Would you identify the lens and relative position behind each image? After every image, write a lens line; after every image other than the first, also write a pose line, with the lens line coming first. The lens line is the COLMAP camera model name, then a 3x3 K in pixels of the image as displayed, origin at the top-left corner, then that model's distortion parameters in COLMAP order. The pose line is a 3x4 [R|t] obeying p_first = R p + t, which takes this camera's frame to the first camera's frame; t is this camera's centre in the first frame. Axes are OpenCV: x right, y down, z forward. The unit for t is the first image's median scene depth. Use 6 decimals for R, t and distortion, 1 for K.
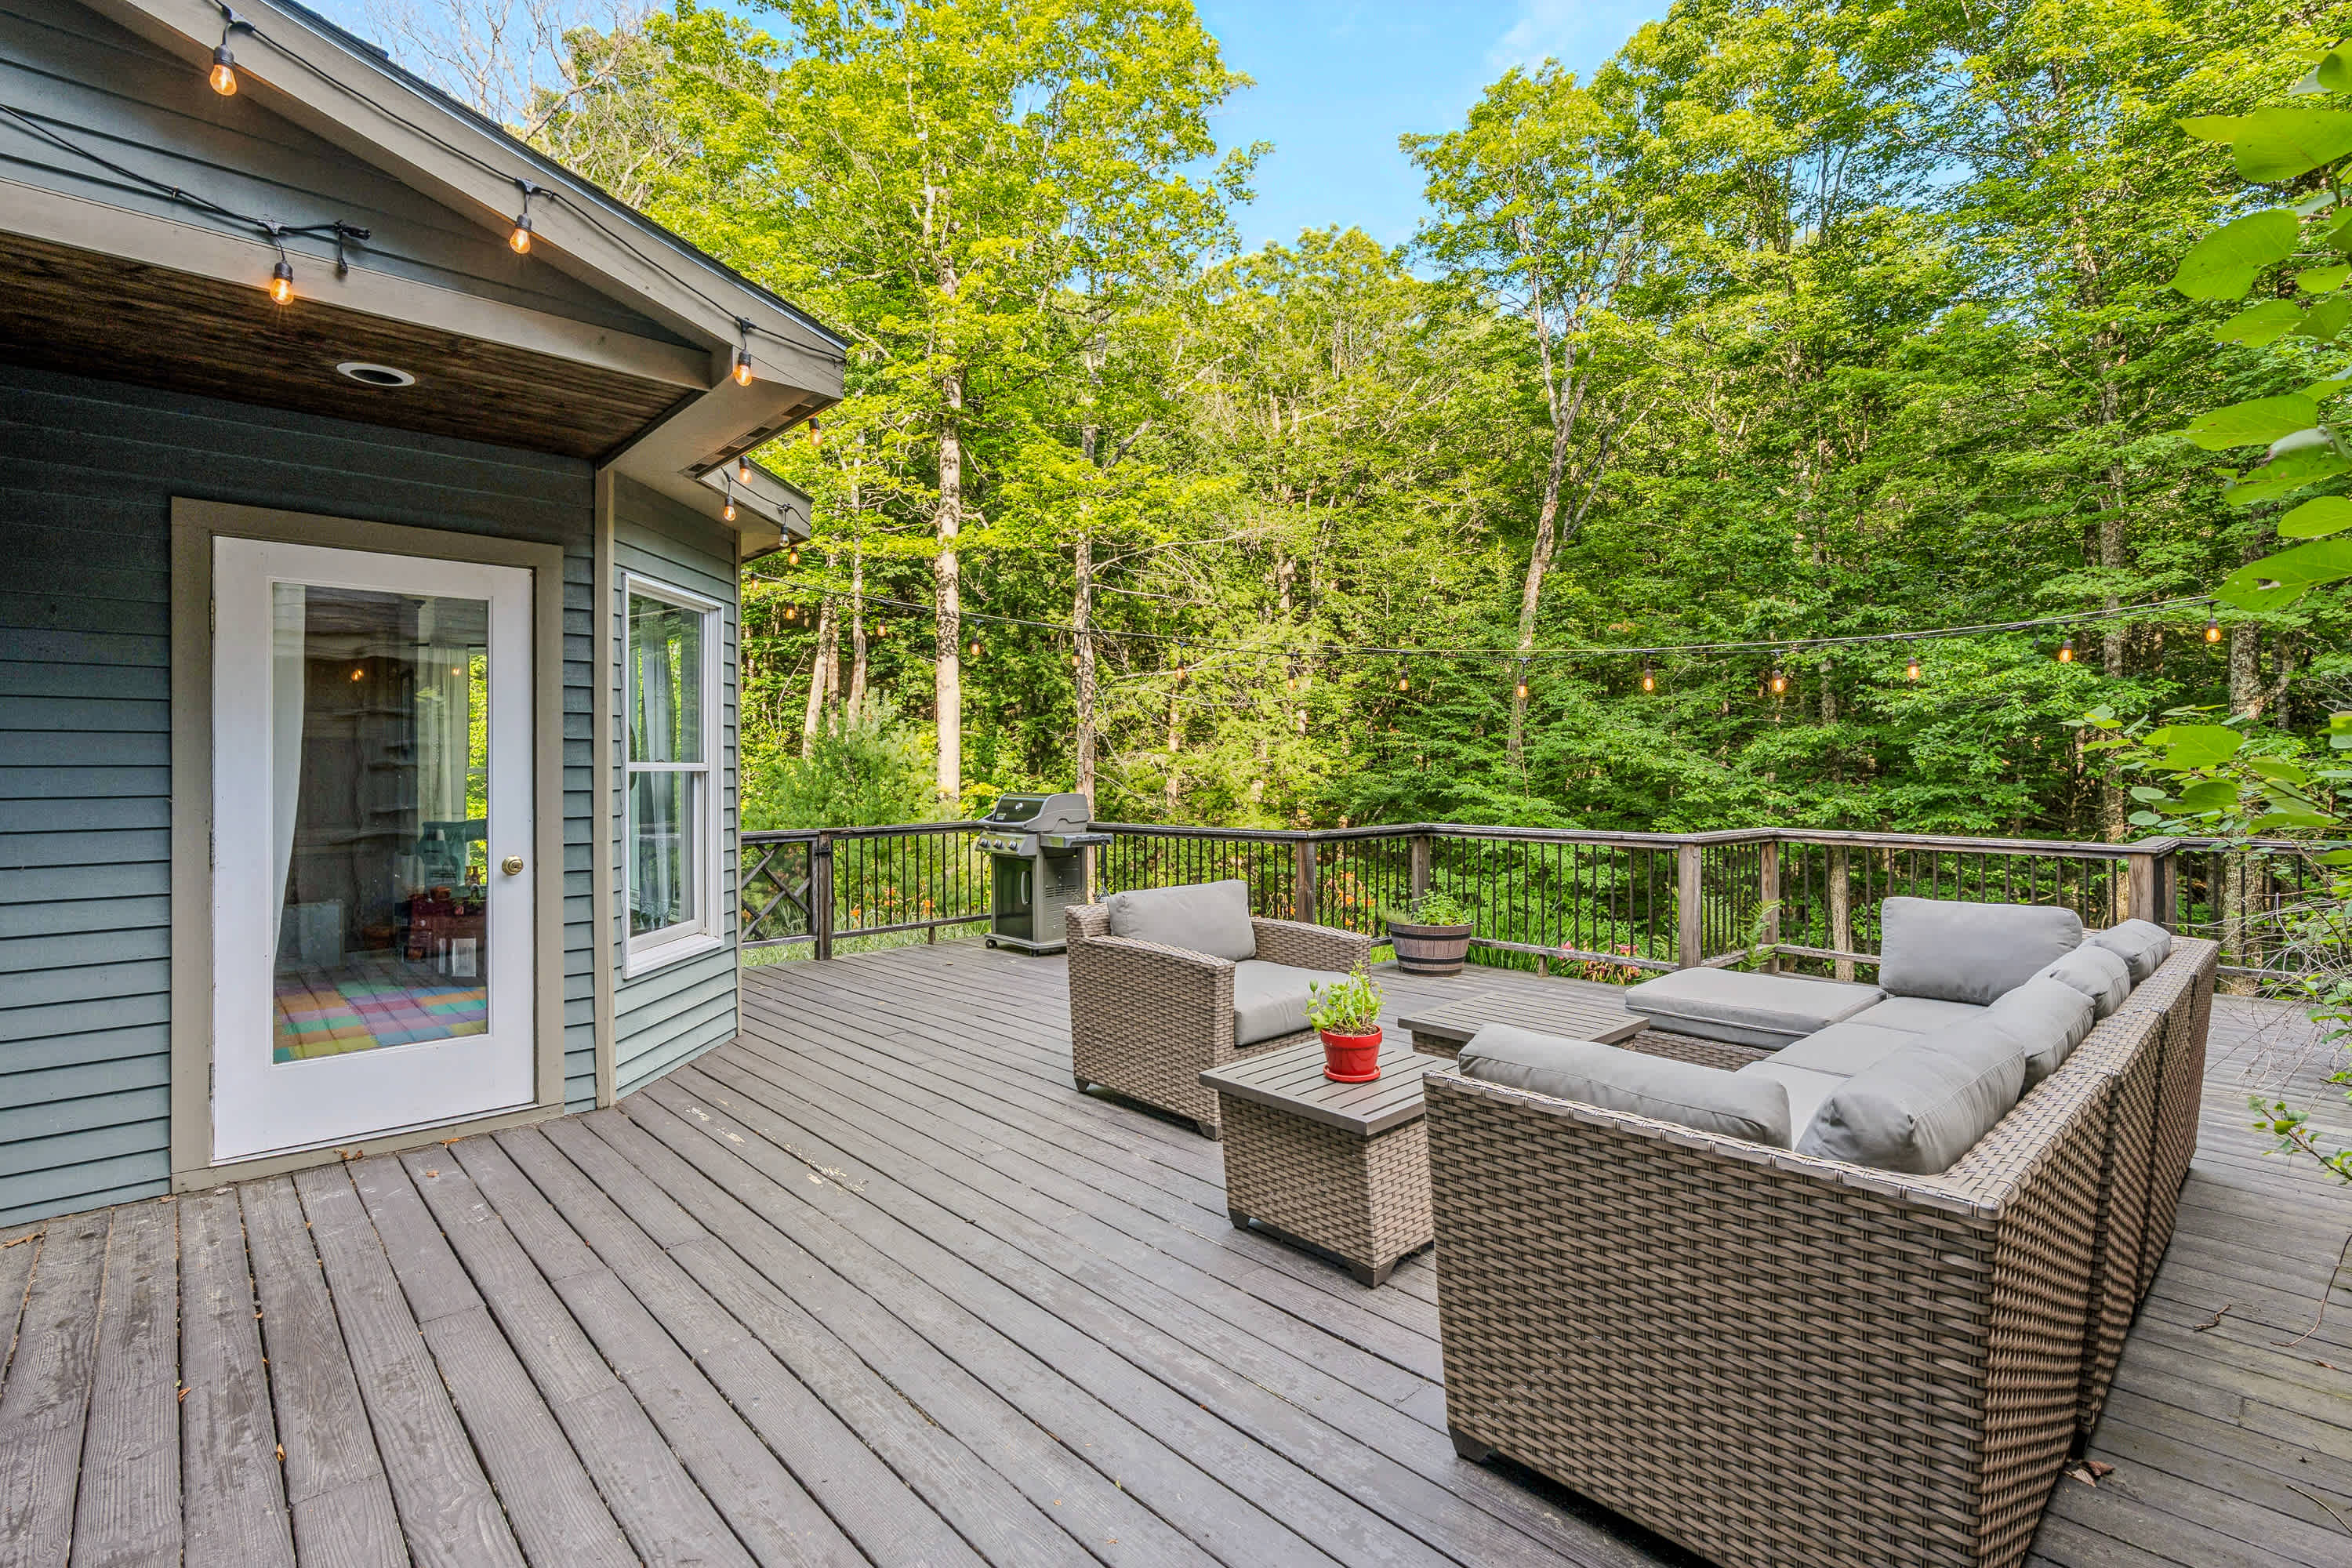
lens RADIAL K [[1080.2, 0, 1177.4], [0, 1080.2, 775.1], [0, 0, 1]] dist [-0.001275, 0.001051]
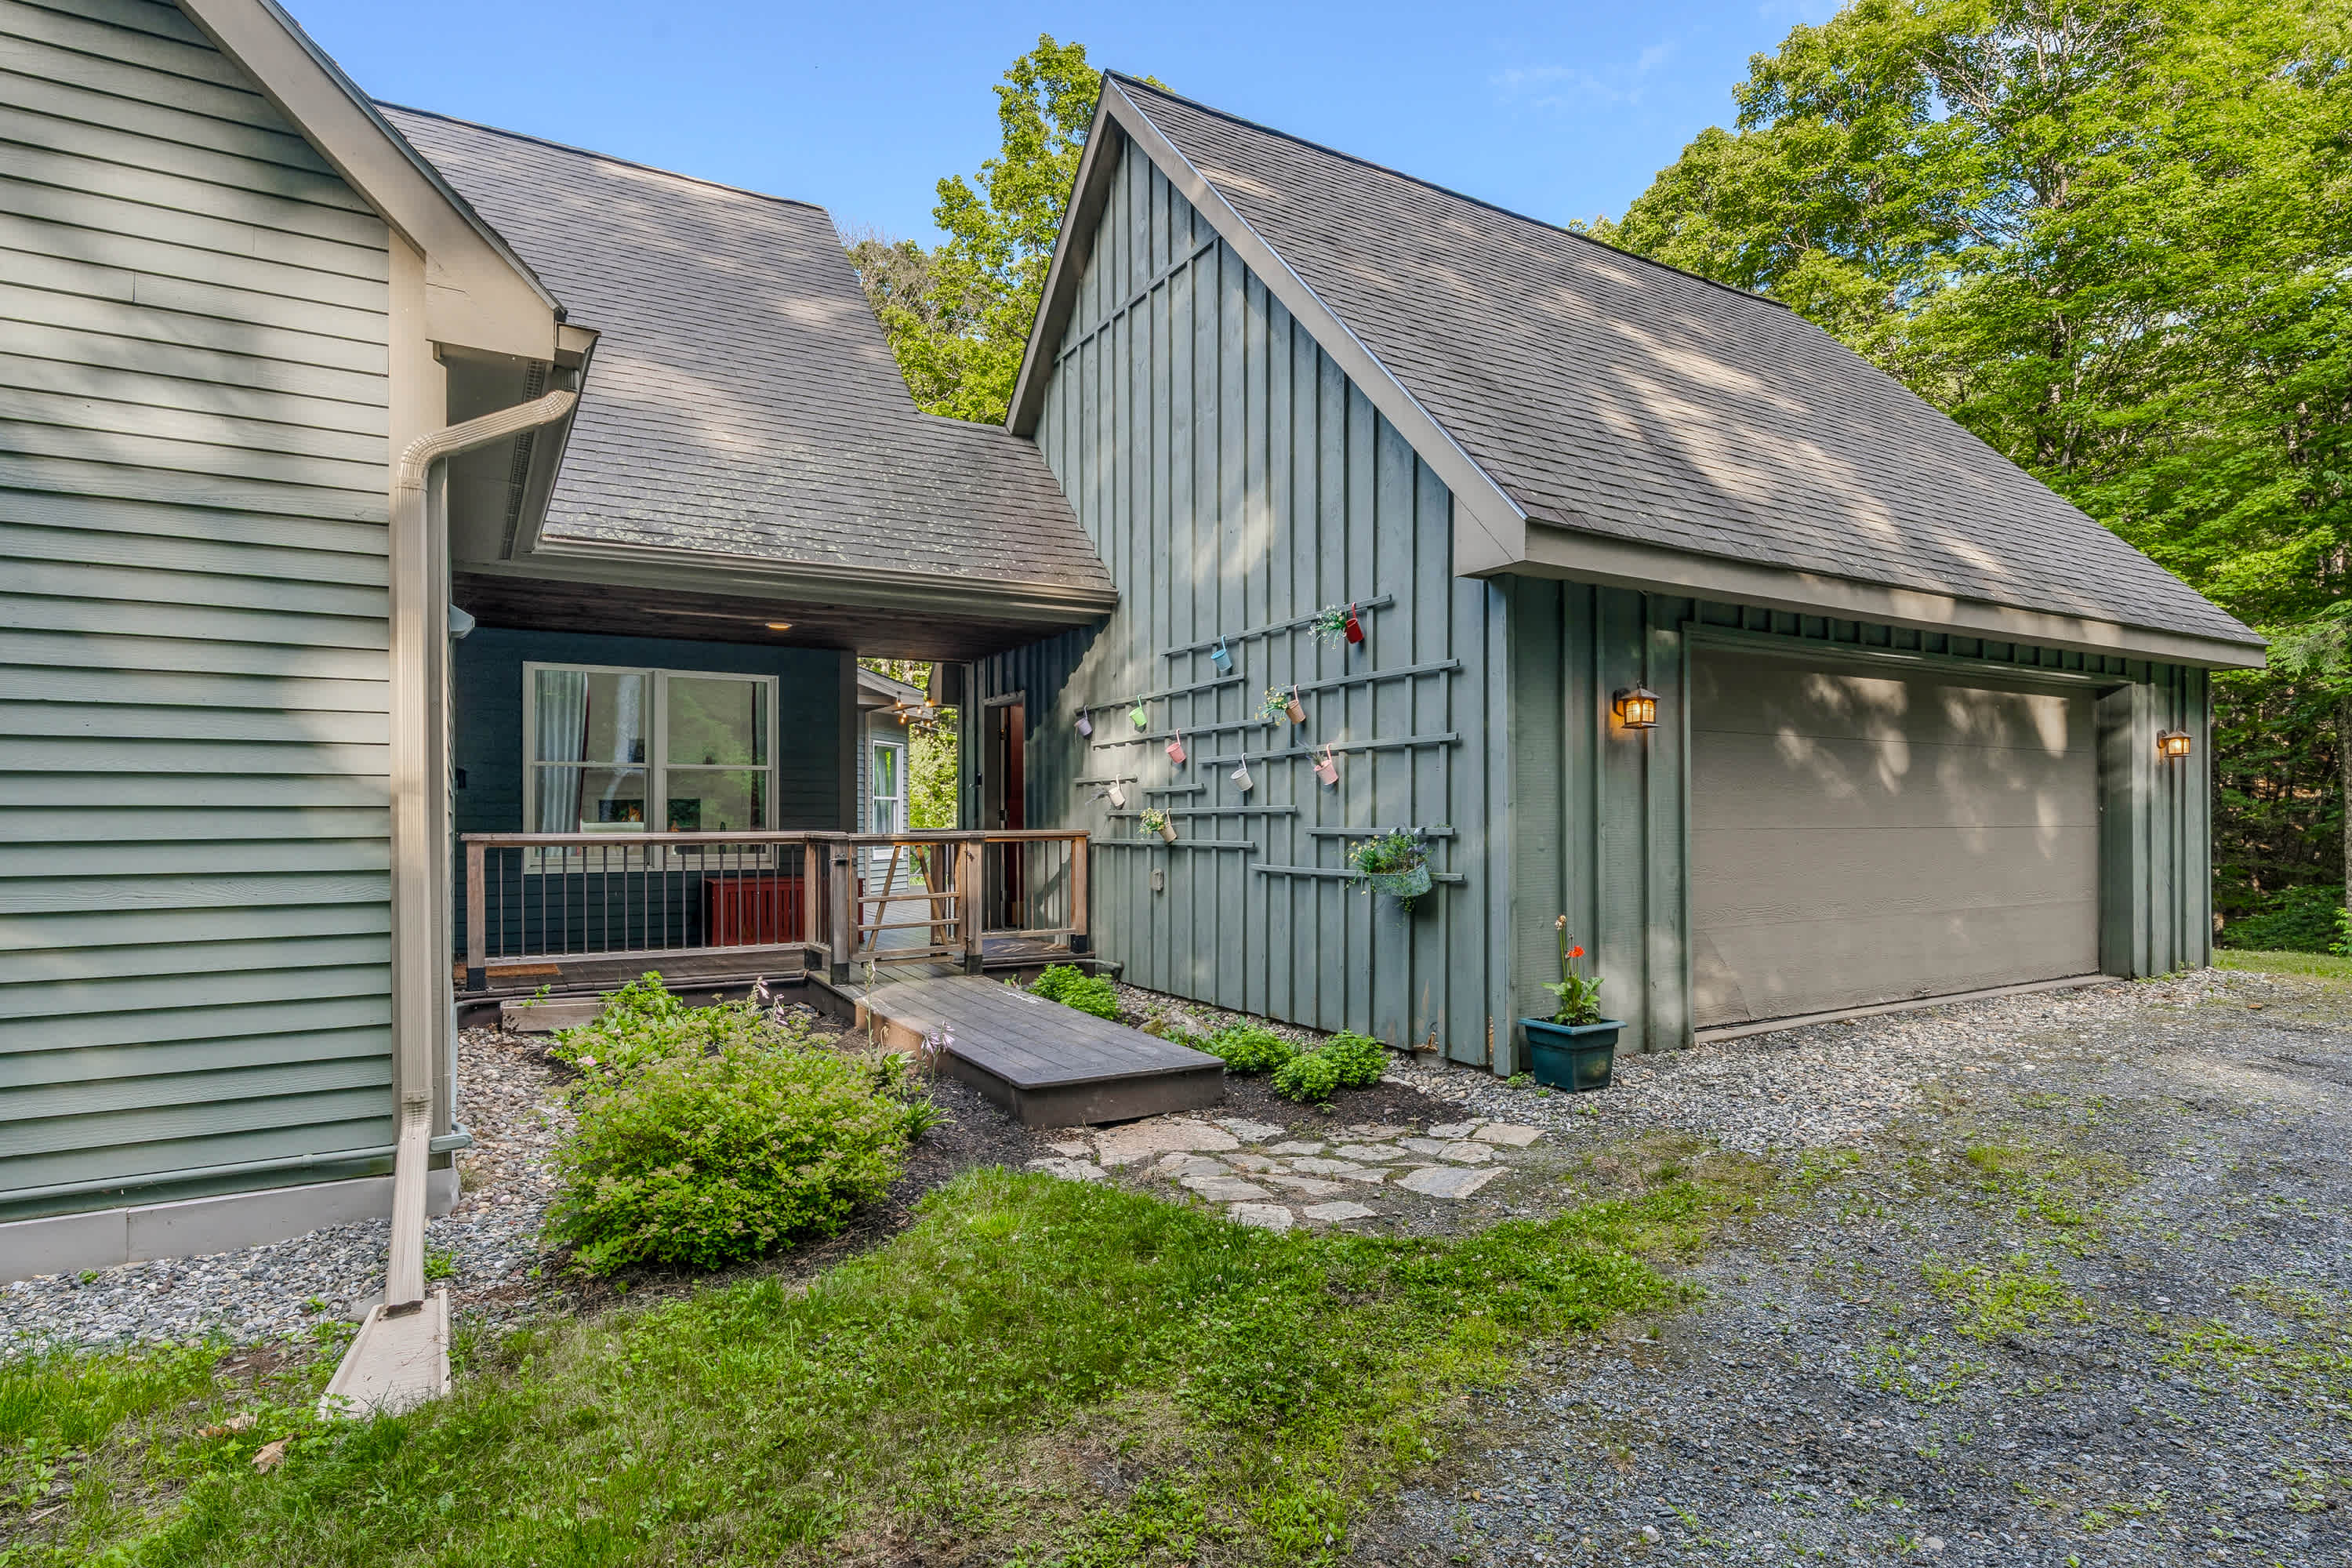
lens RADIAL K [[1233.1, 0, 1188.4], [0, 1233.1, 804.2], [0, 0, 1]] dist [0.001671, 0.000511]
pose [[0.976534, -0.003562, -0.215336, 1.339278], [0.000263, 0.999882, -0.015349, 0.074271], [0.215365, 0.014932, 0.976419, -2.667387]]
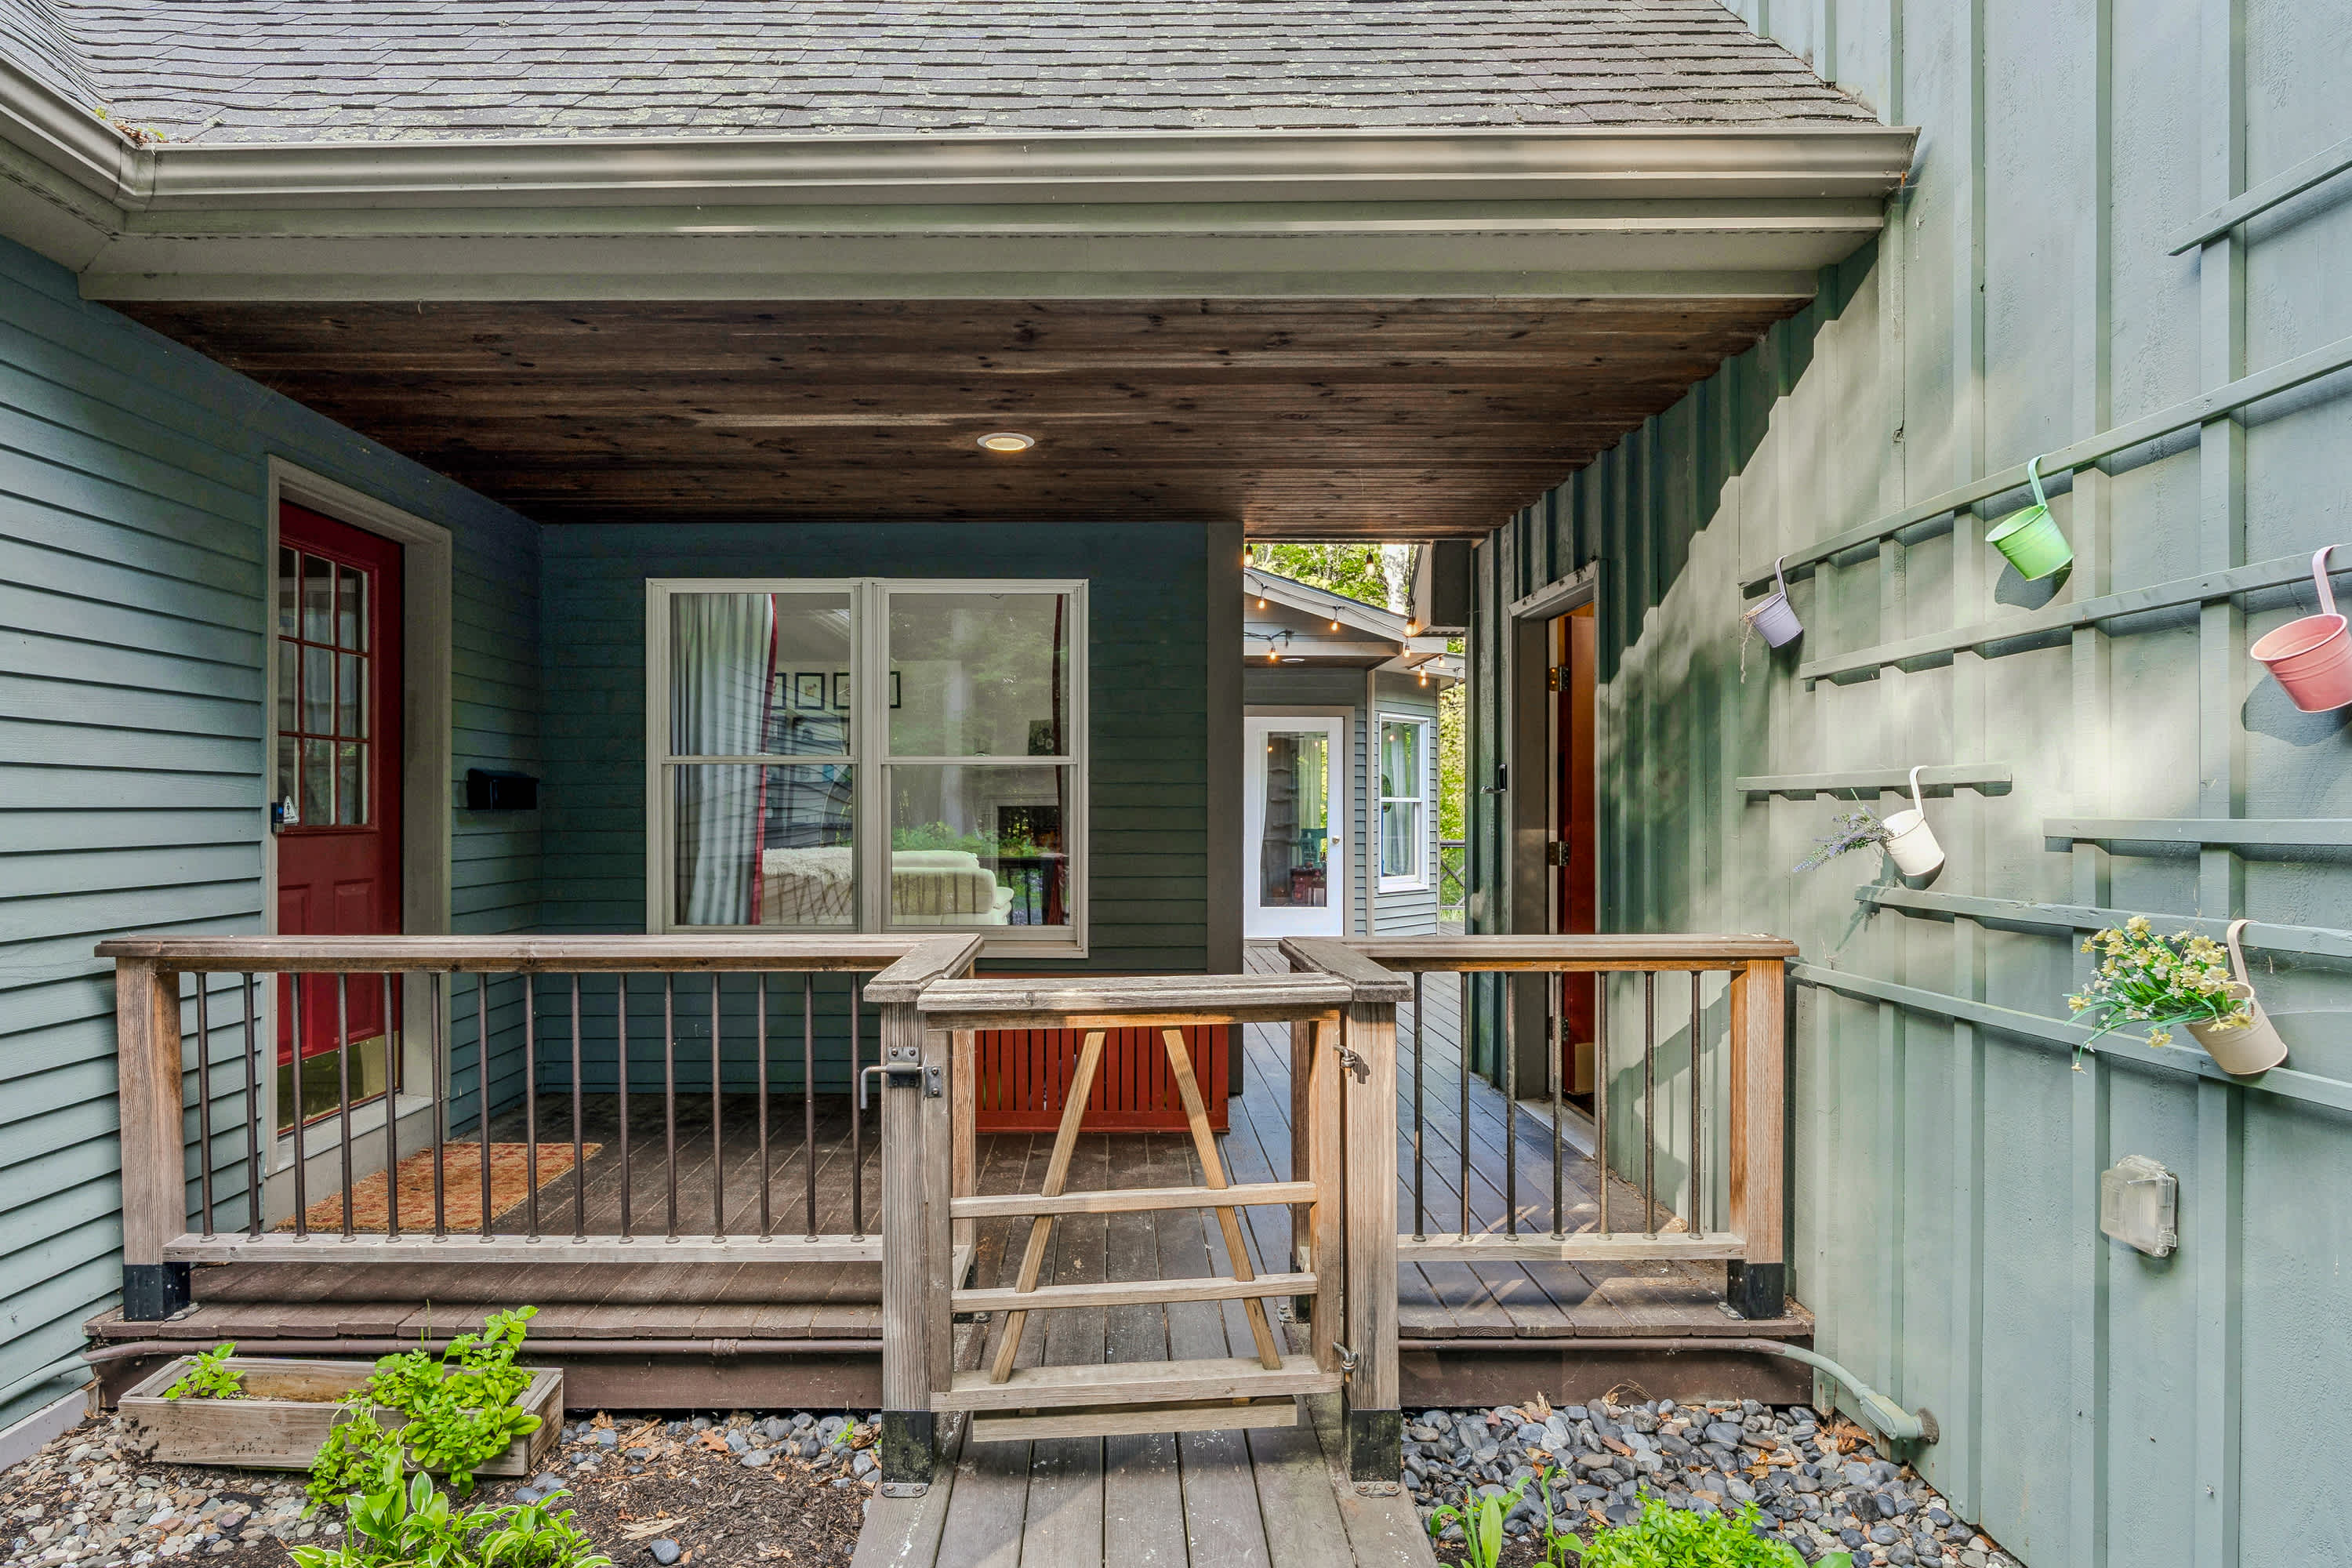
lens RADIAL K [[1233.1, 0, 1132.7], [0, 1233.1, 815.0], [0, 0, 1]] dist [0.001671, 0.000511]
pose [[0.739410, 0.006482, -0.673224, 0.879982], [-0.003511, 0.999977, 0.005773, 0.011371], [0.673246, -0.001905, 0.739416, -1.310221]]
